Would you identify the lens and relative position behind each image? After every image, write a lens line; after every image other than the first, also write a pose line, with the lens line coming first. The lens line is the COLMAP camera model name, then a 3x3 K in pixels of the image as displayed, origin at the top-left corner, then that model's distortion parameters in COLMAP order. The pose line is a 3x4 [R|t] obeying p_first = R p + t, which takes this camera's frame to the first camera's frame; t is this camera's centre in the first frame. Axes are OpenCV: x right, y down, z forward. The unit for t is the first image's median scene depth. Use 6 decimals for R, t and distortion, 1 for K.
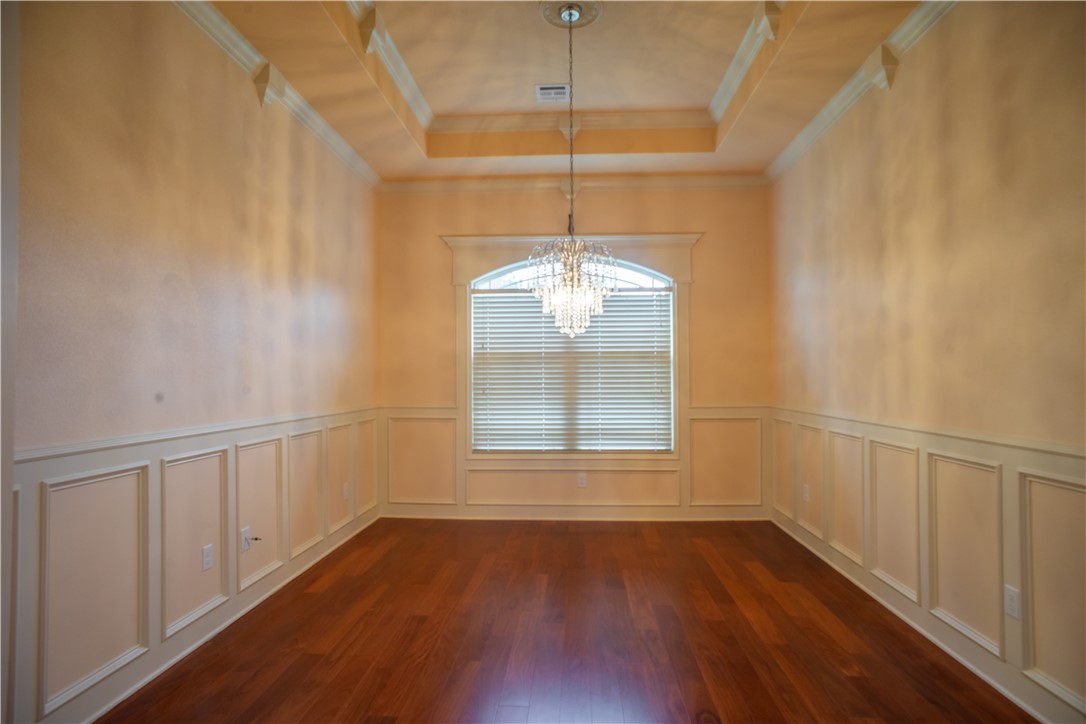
lens RADIAL K [[555.0, 0, 546.2], [0, 555.0, 362.6], [0, 0, 1]] dist [-0.025051, 0.008223]
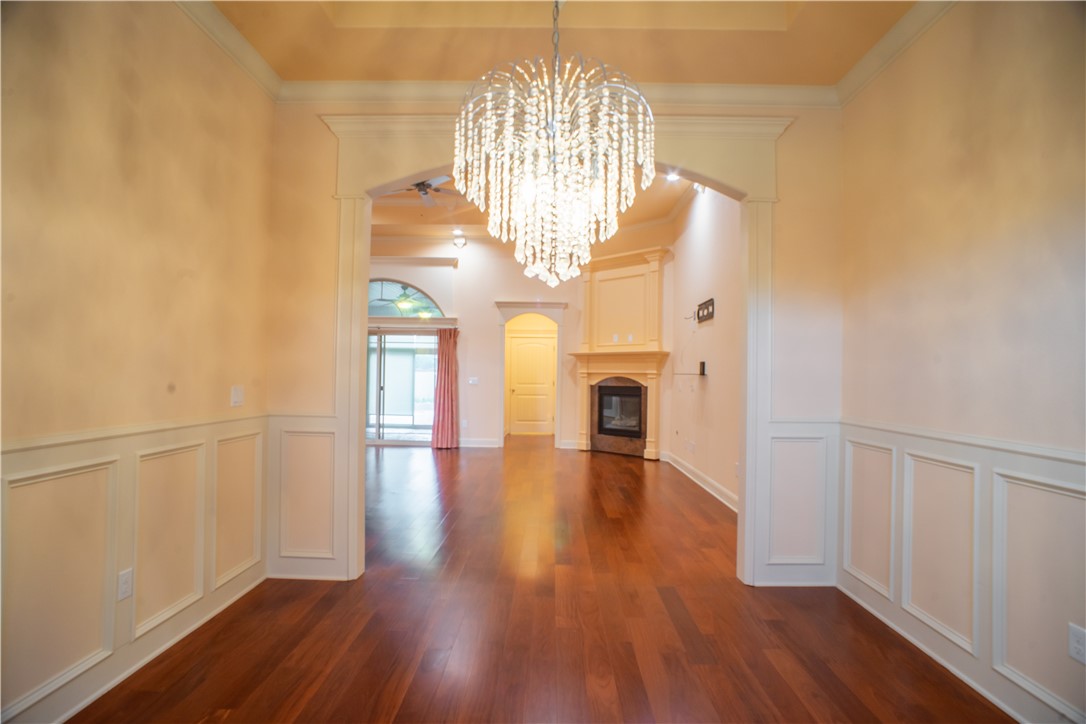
lens RADIAL K [[555.0, 0, 543.5], [0, 555.0, 368.8], [0, 0, 1]] dist [-0.025051, 0.008223]
pose [[0.999698, 0.011346, 0.021815, 0.012271], [-0.011720, 0.999786, 0.017059, 0.006332], [-0.021617, -0.017310, 0.999616, 0.216253]]
